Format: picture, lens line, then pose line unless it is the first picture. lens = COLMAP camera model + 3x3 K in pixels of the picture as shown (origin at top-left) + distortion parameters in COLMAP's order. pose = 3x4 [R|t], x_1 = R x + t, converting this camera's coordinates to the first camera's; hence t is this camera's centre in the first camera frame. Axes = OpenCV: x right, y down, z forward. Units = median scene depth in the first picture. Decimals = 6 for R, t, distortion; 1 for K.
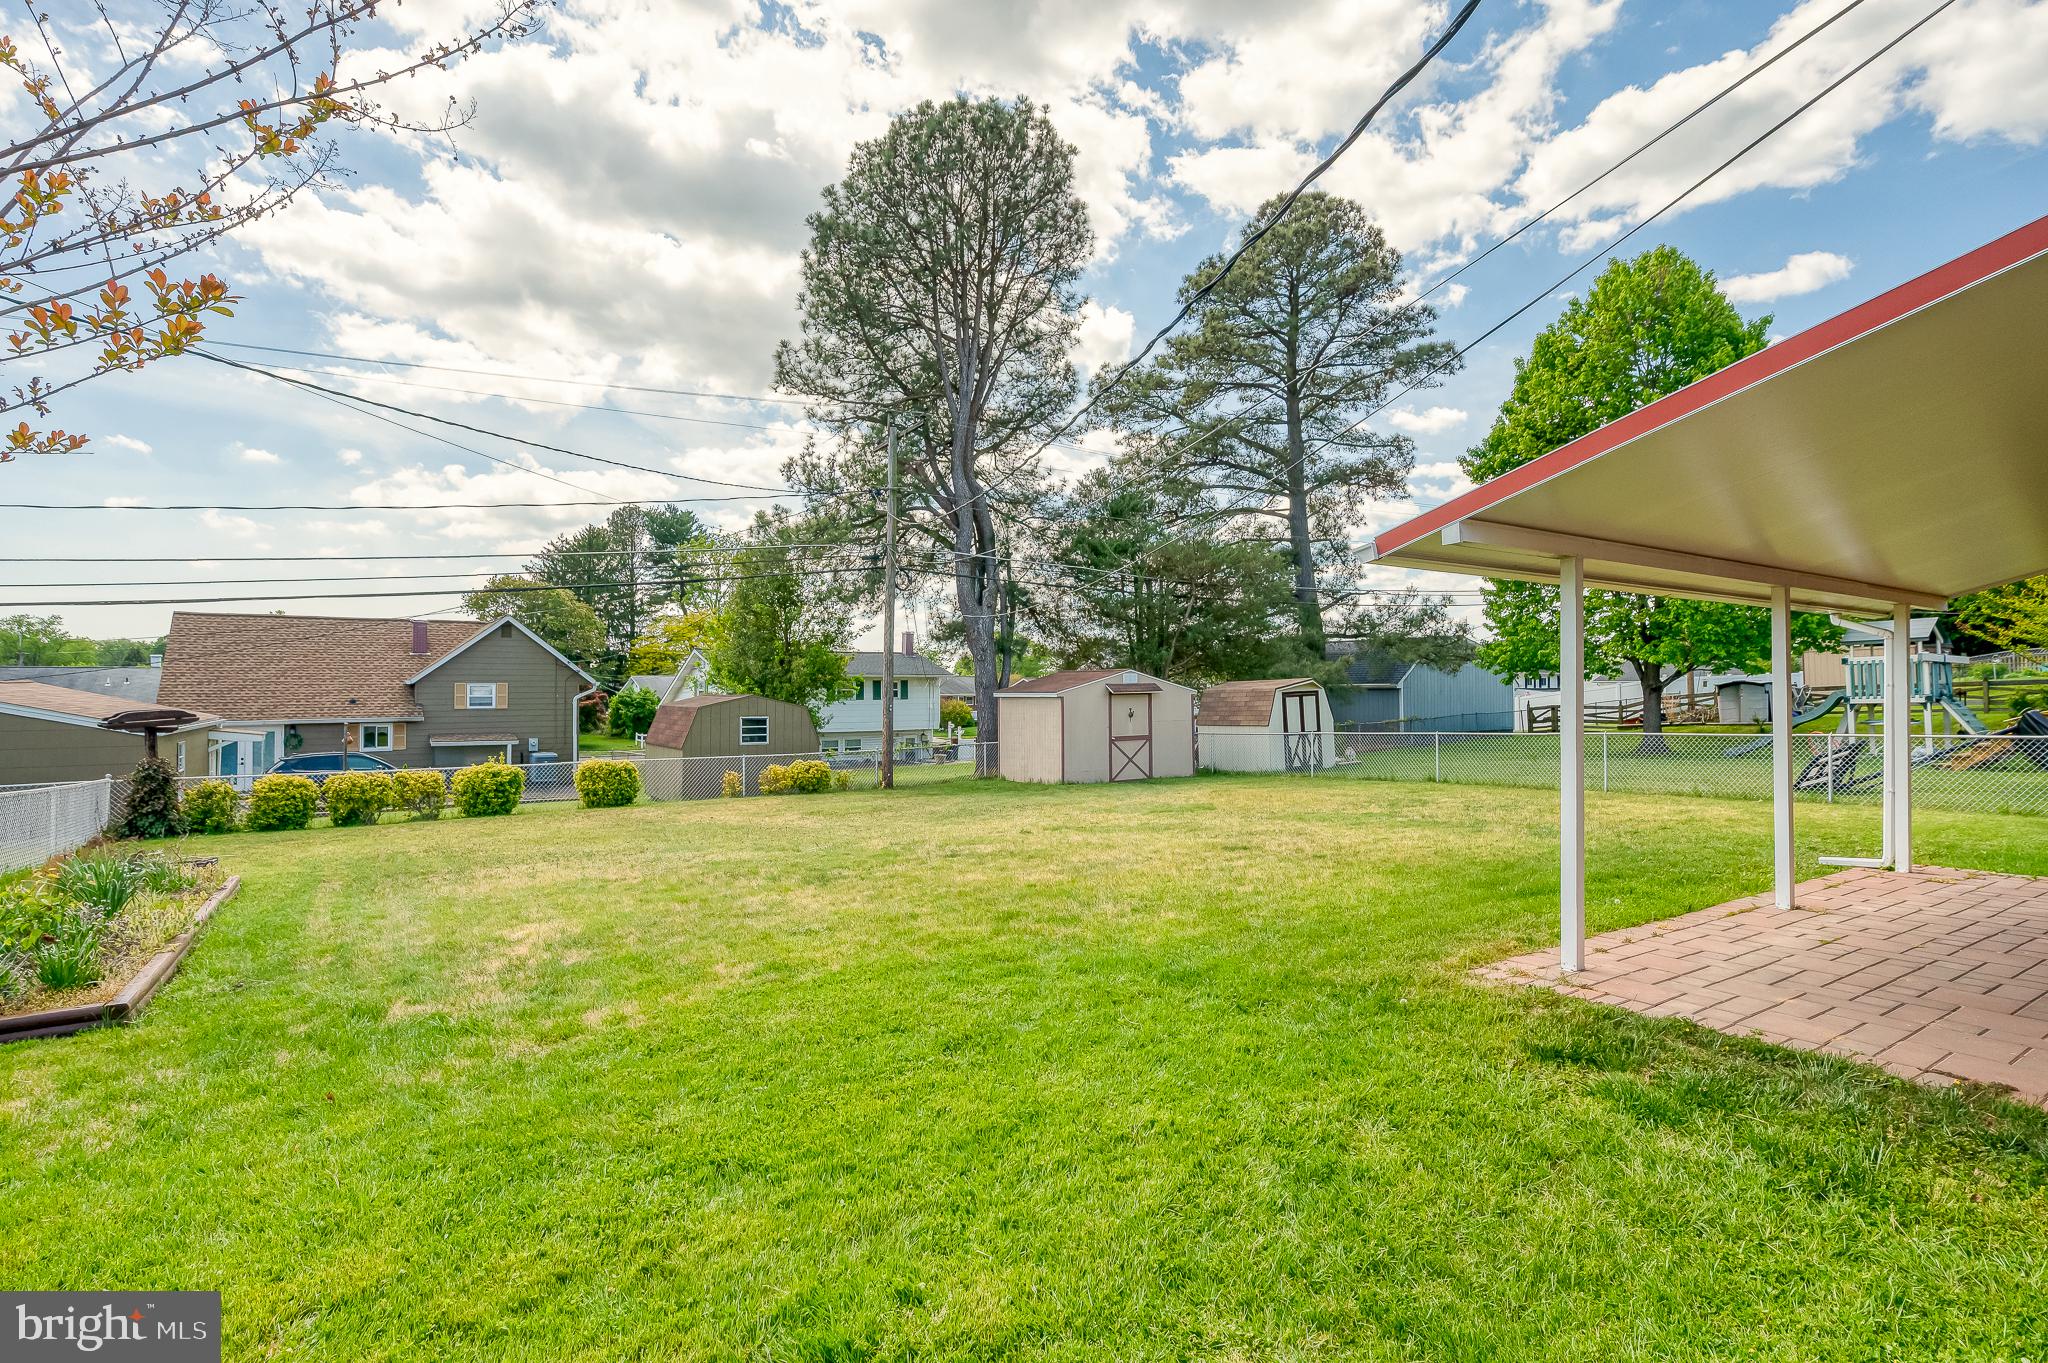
lens RADIAL K [[972.2, 0, 1024.7], [0, 972.2, 677.2], [0, 0, 1]] dist [0.000457, 0.000184]
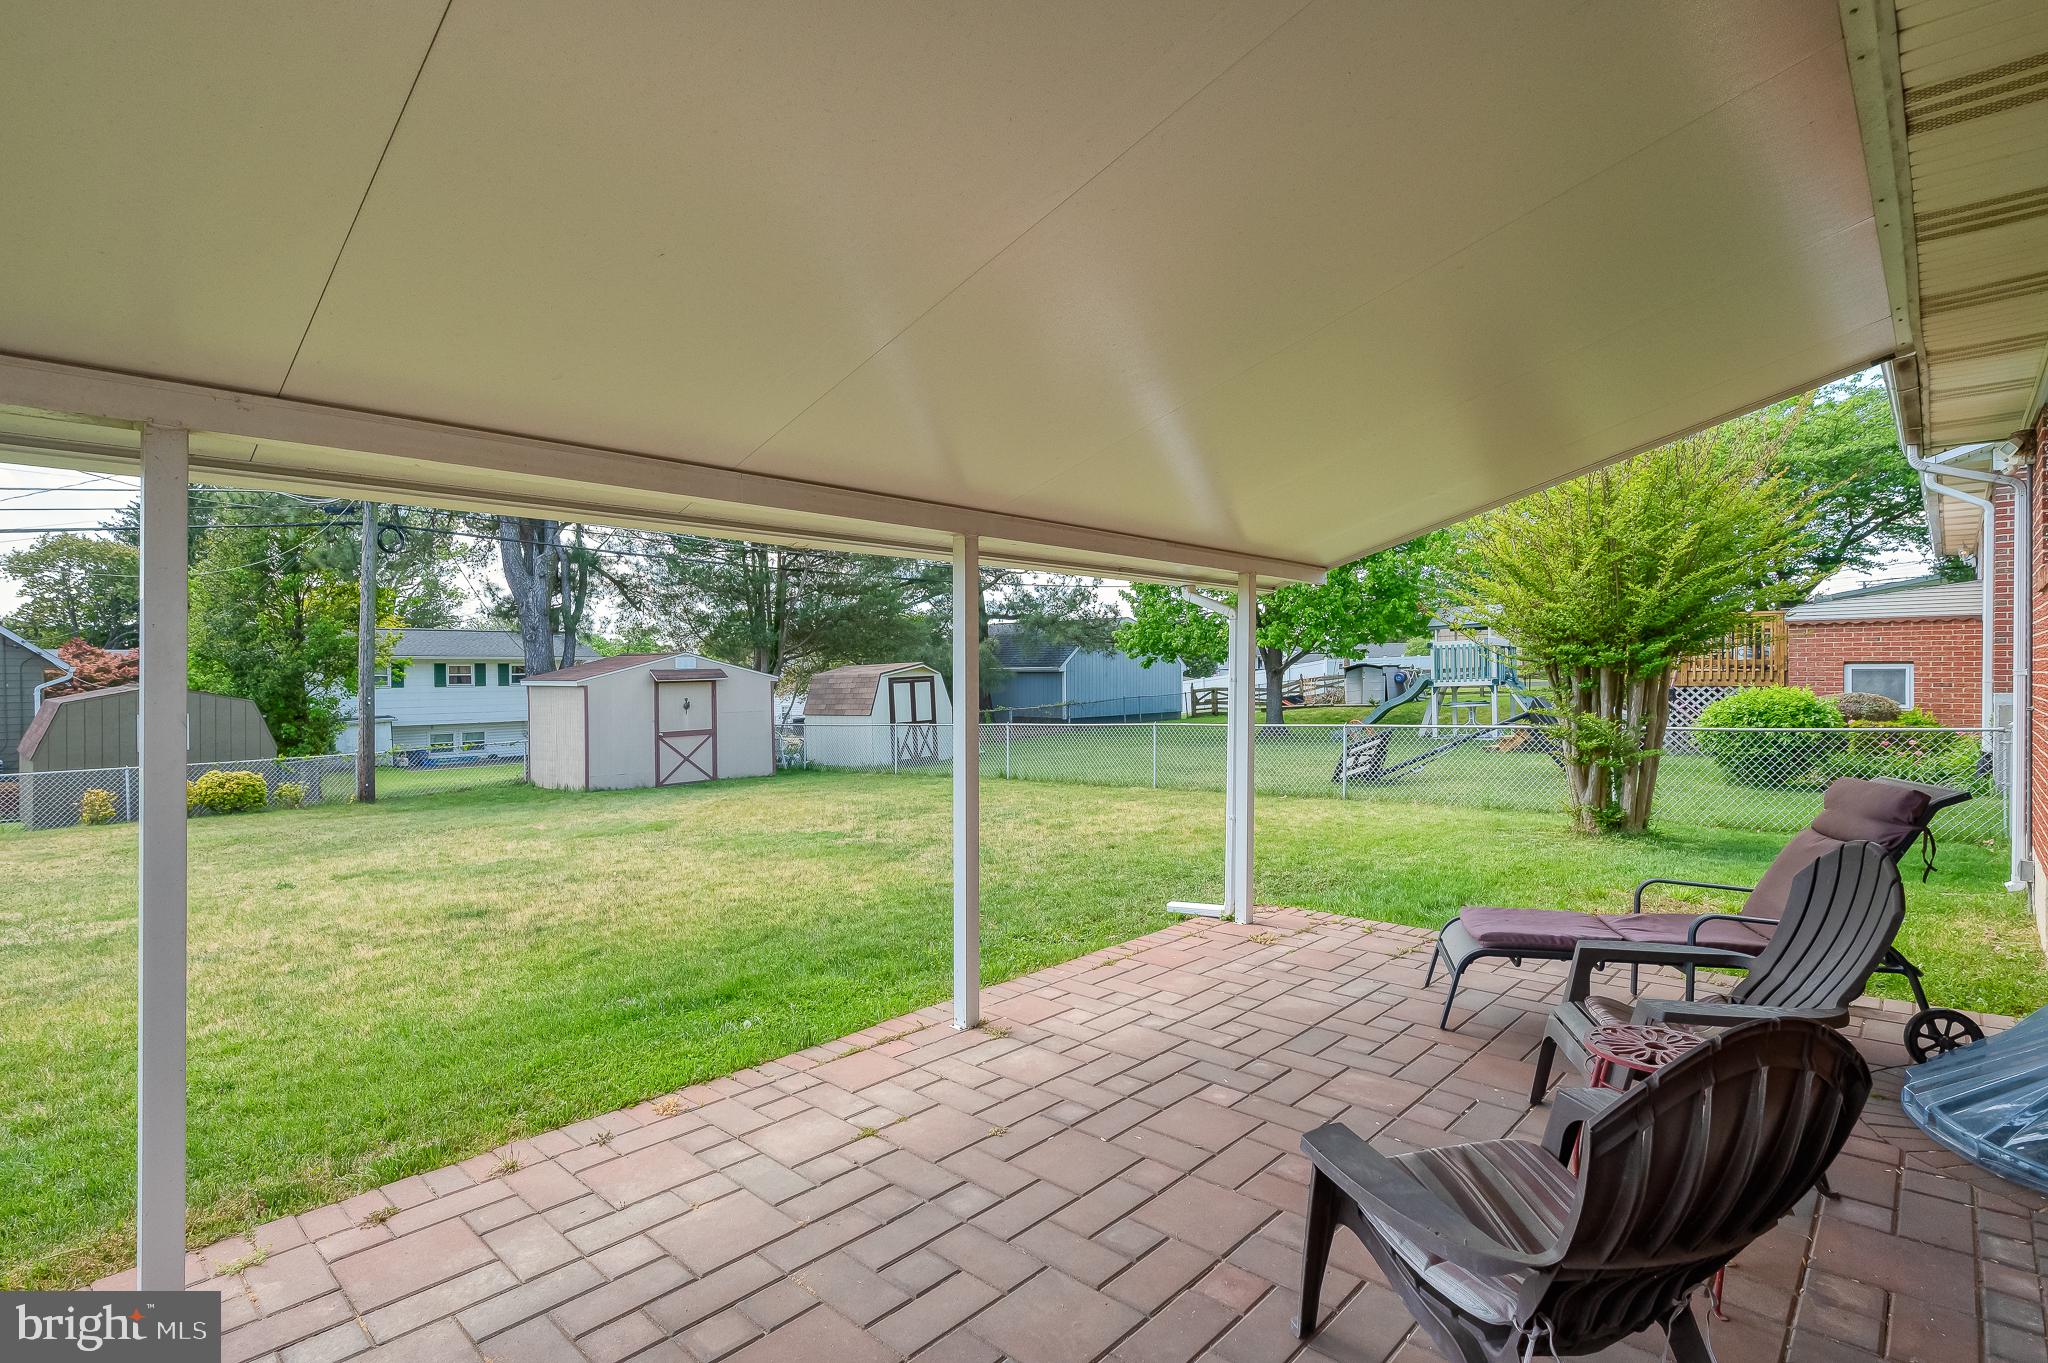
lens RADIAL K [[972.2, 0, 1024.7], [0, 972.2, 677.2], [0, 0, 1]] dist [0.000457, 0.000184]
pose [[0.972357, -0.004364, 0.233458, 0.177567], [-0.000129, 0.999815, 0.019225, -0.002348], [-0.233499, -0.018724, 0.972177, 0.095488]]
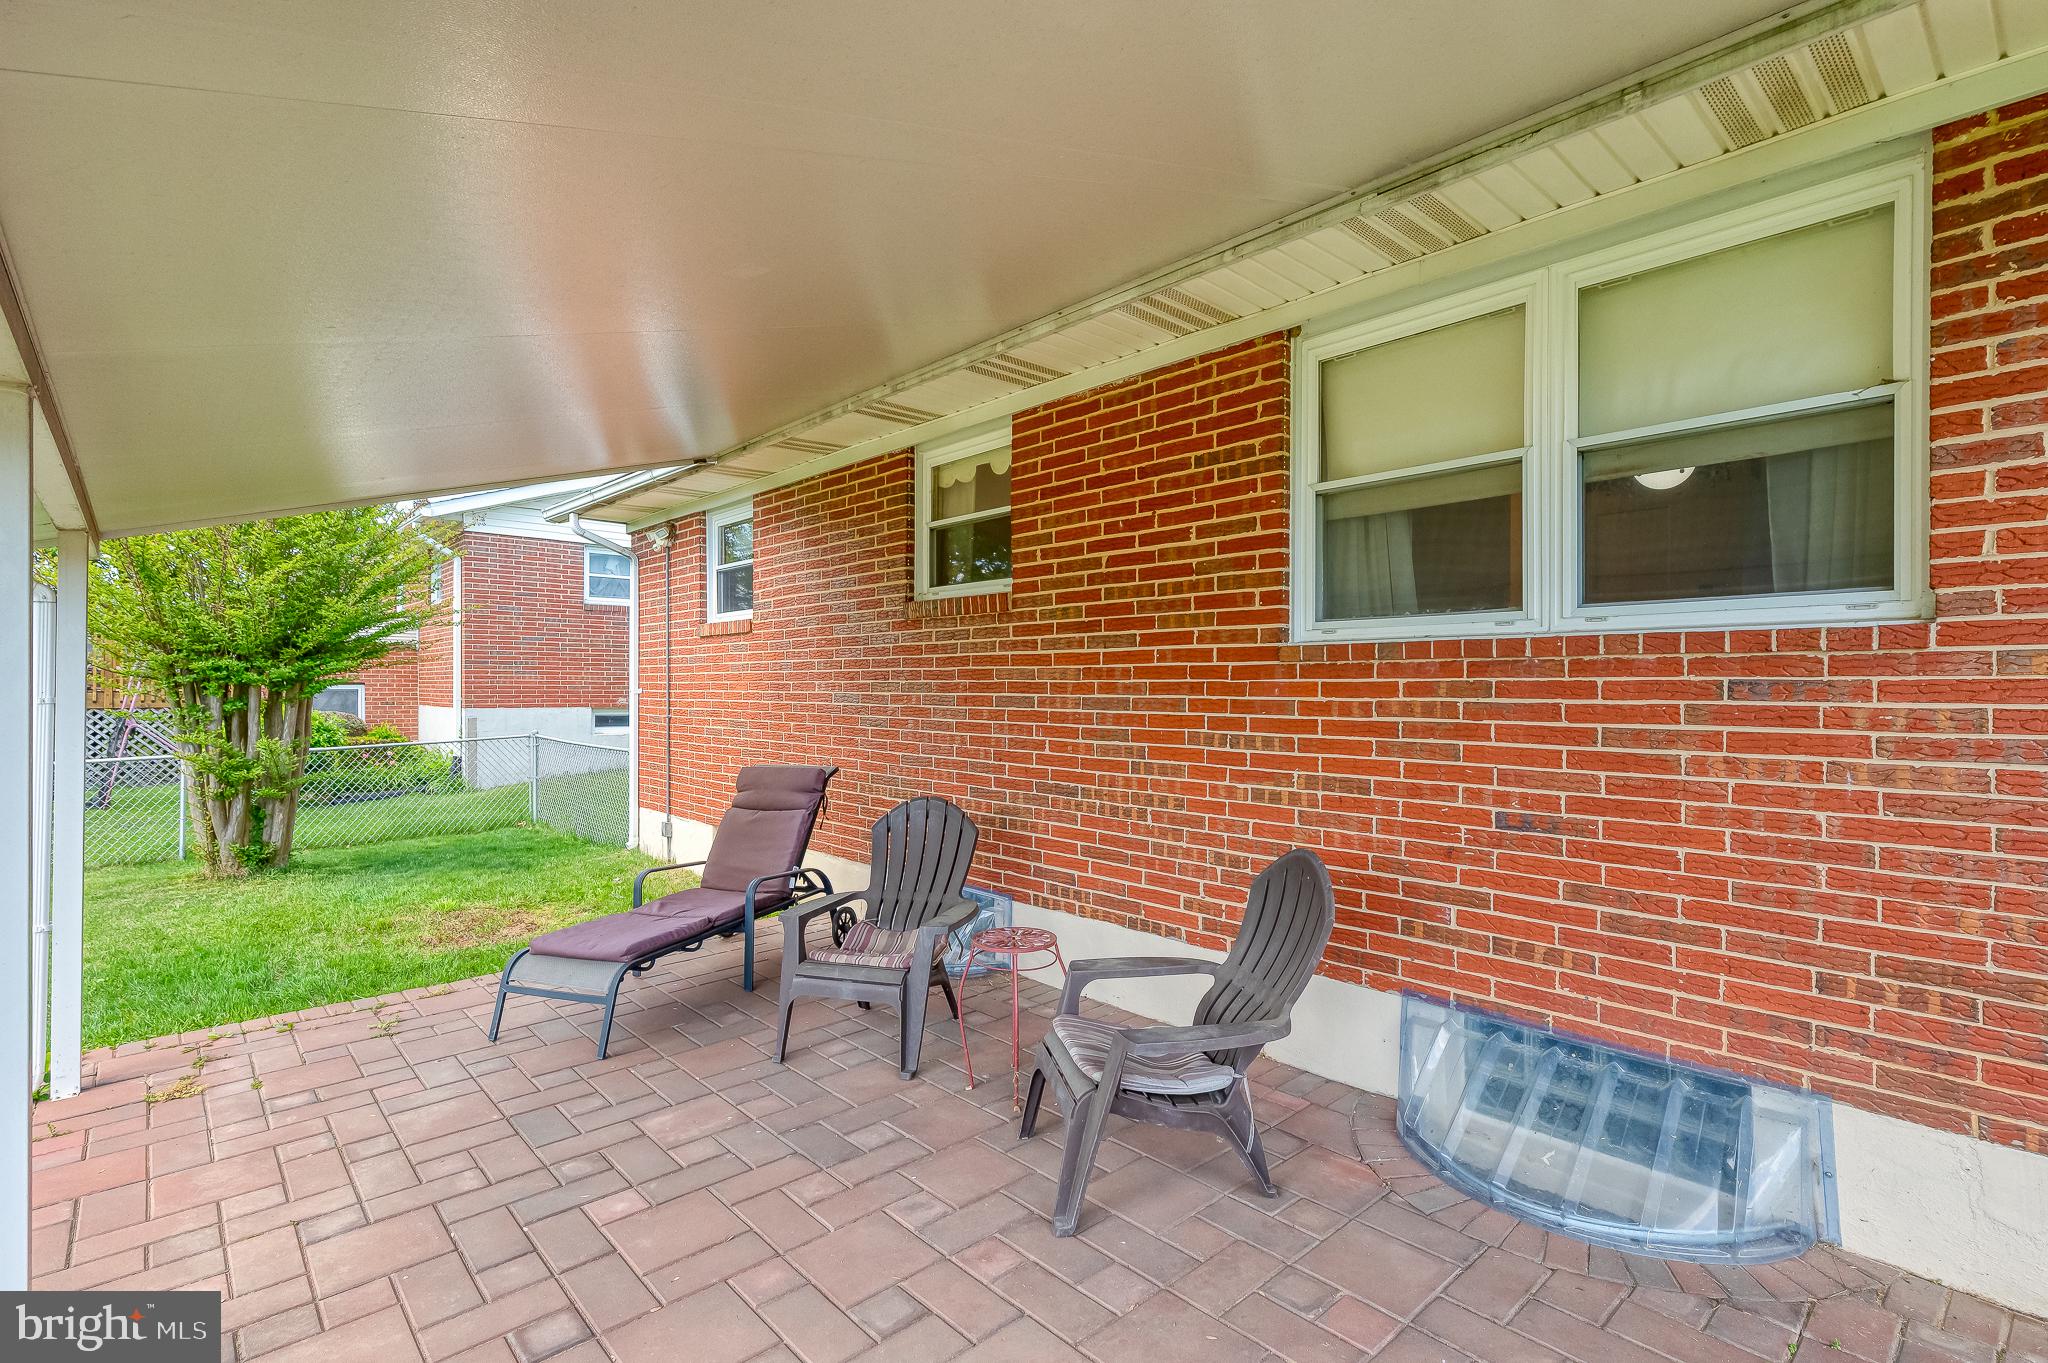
lens RADIAL K [[962.0, 0, 1021.1], [0, 962.0, 690.9], [0, 0, 1]] dist [-0.000246, -0.000093]
pose [[-0.152157, 0.001639, 0.988355, 0.118561], [-0.014038, 0.999894, -0.003819, 0.000136], [-0.988257, -0.014455, -0.152118, 0.196087]]
